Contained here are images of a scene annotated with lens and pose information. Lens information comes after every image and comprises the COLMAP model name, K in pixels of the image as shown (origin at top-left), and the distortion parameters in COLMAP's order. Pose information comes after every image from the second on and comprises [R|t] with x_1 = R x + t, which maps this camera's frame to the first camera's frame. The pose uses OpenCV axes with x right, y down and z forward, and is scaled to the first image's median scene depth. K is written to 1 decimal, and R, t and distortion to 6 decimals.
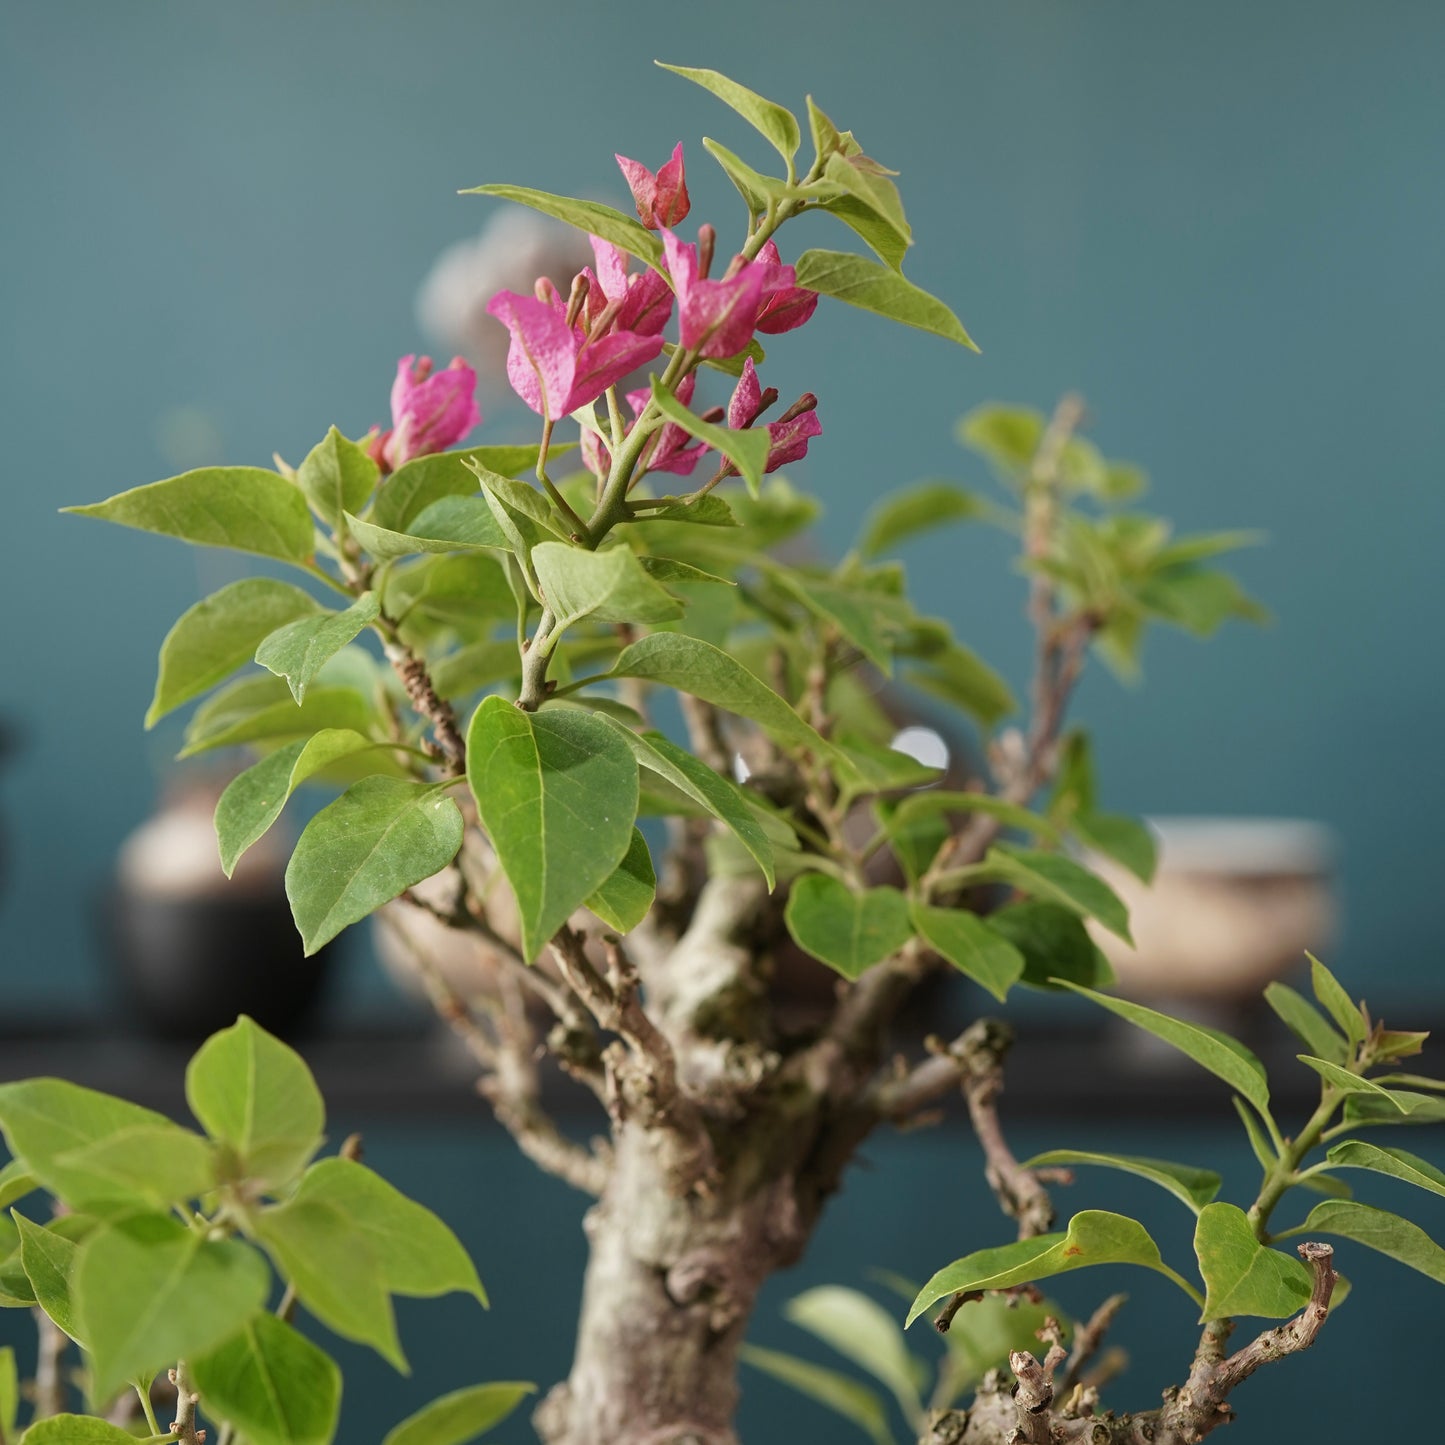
lens RADIAL K [[3182.1, 0, 722.5], [0, 3182.1, 722.5], [0, 0, 1]] dist [0.038390, -0.063872]
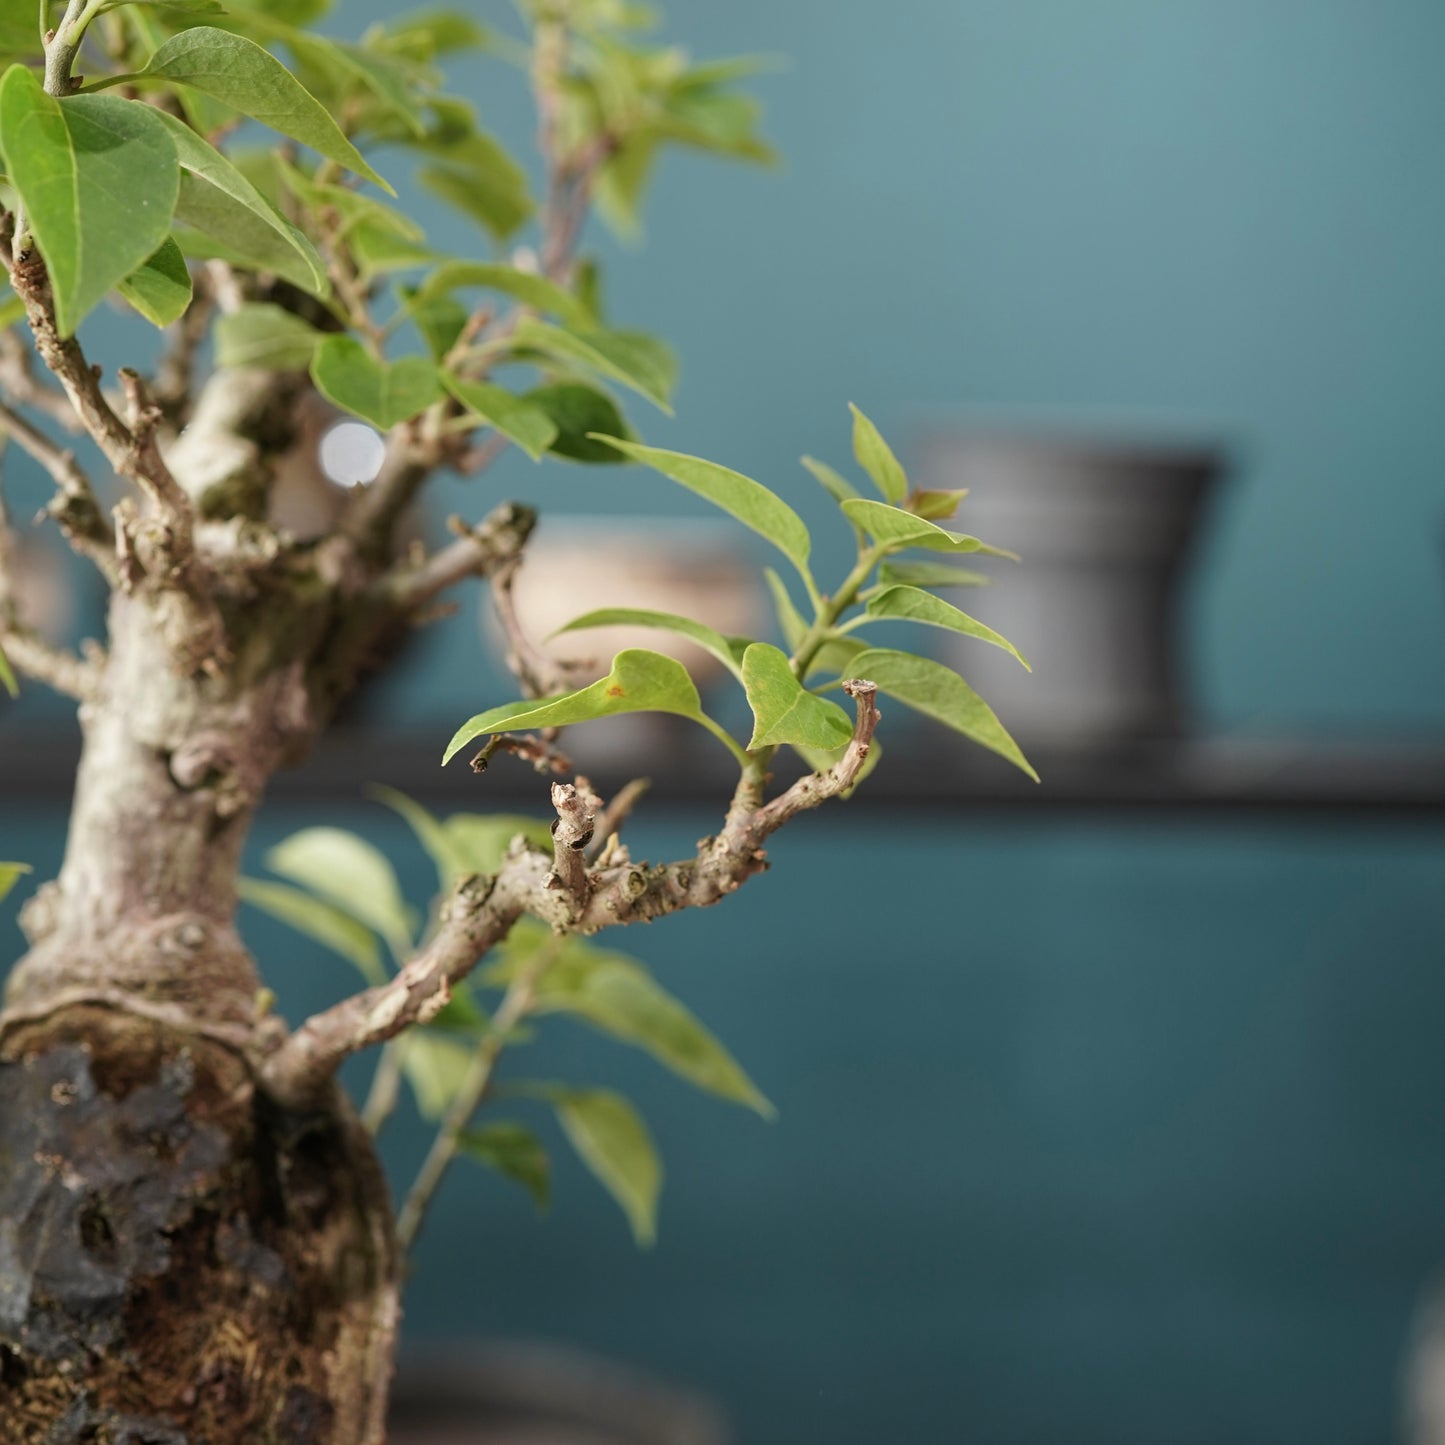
lens RADIAL K [[3182.1, 0, 722.5], [0, 3182.1, 722.5], [0, 0, 1]] dist [0.038390, -0.063872]
pose [[0.979506, 0.019873, 0.200432, -0.050249], [-0.027445, 0.999008, 0.035068, 0.133194], [-0.199537, -0.039850, 0.979080, 0.036594]]
